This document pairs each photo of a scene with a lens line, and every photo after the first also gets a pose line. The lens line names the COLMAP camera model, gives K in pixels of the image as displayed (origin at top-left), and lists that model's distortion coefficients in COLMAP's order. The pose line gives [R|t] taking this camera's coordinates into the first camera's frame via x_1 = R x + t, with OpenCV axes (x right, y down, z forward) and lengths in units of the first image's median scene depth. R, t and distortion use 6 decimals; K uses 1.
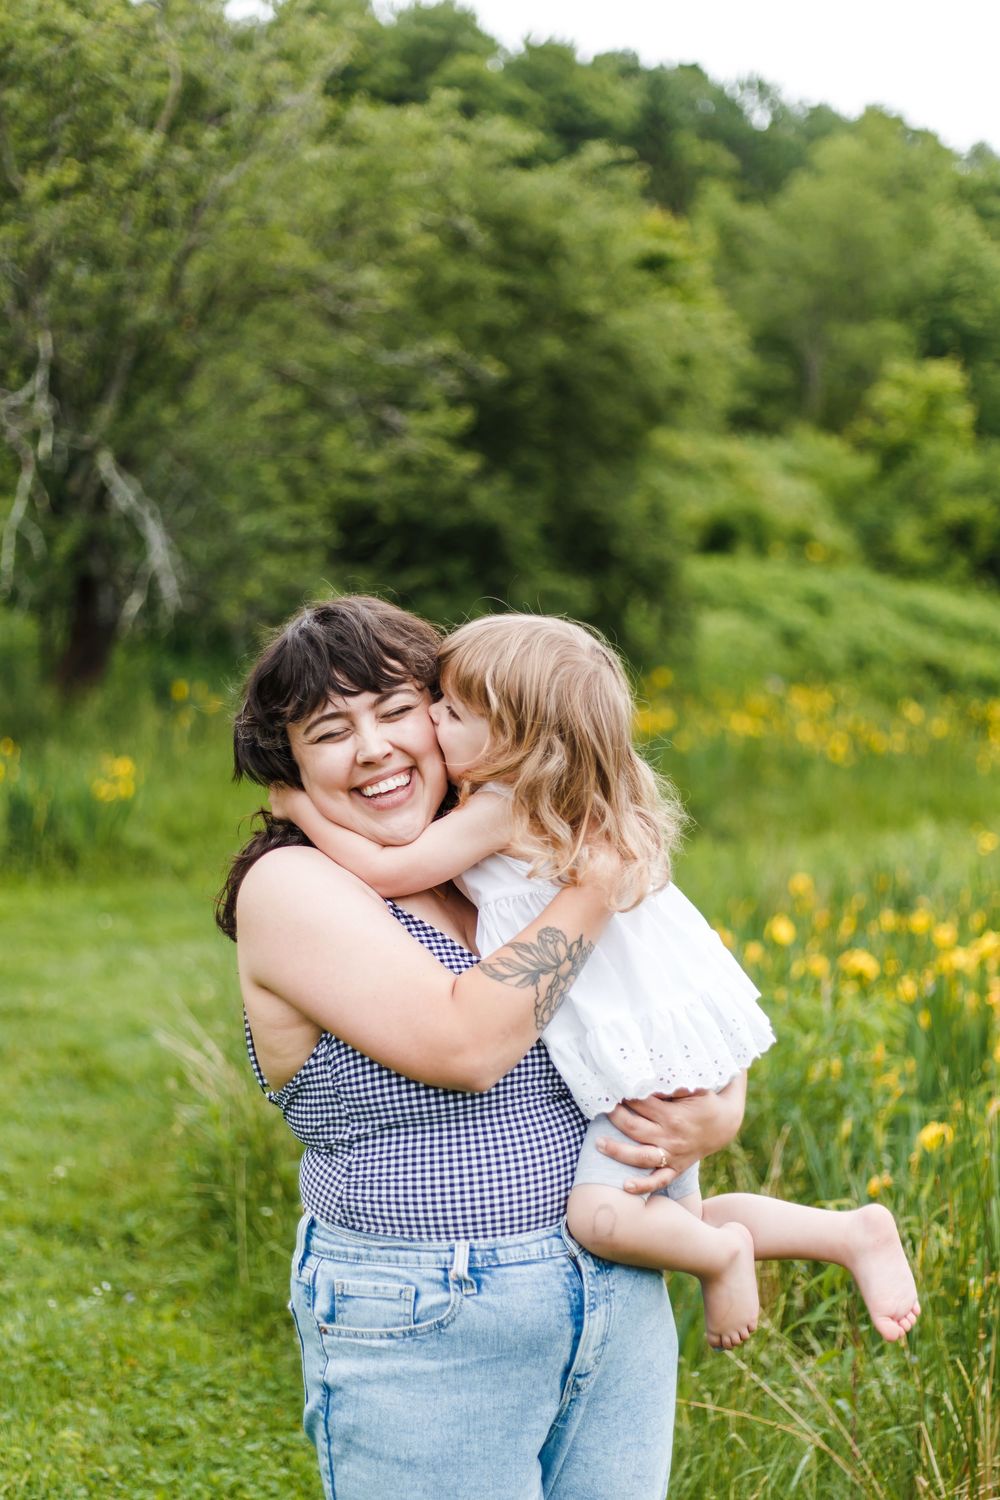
lens RADIAL K [[2232.7, 0, 501.1], [0, 2232.7, 750.2], [0, 0, 1]] dist [0.030024, 0.000000]
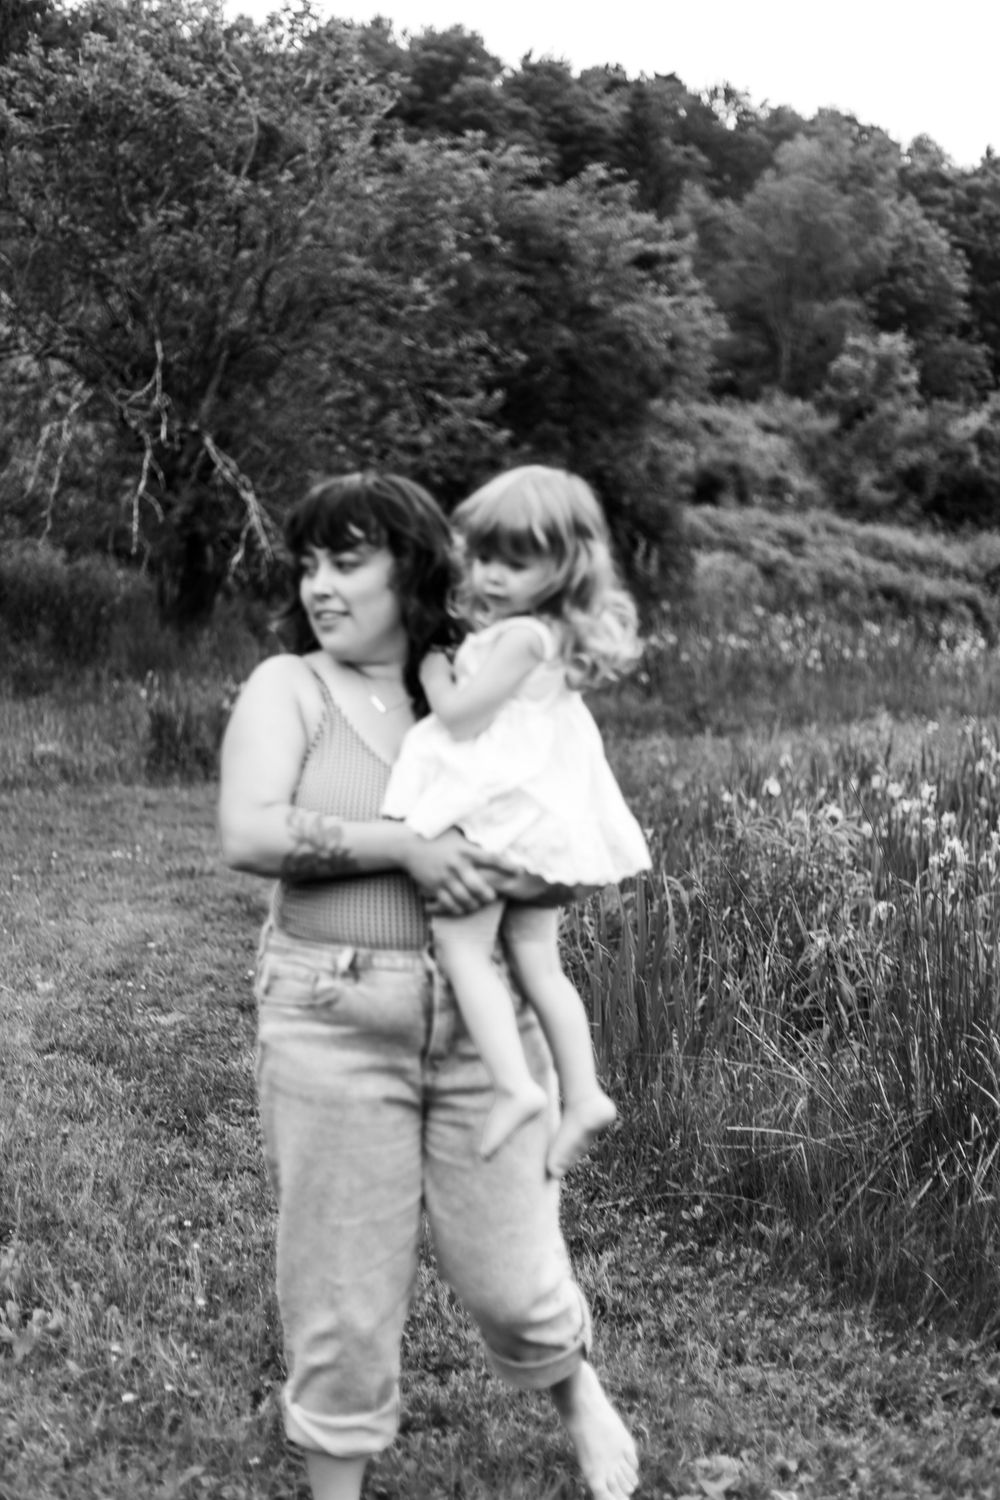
lens RADIAL K [[2232.7, 0, 465.4], [0, 2232.7, 639.7], [0, 0, 1]] dist [0.030024, 0.000000]
pose [[0.999600, -0.027572, -0.006305, -0.028096], [0.027409, 0.999320, -0.024676, 0.012094], [0.006982, 0.024493, 0.999676, -0.202673]]
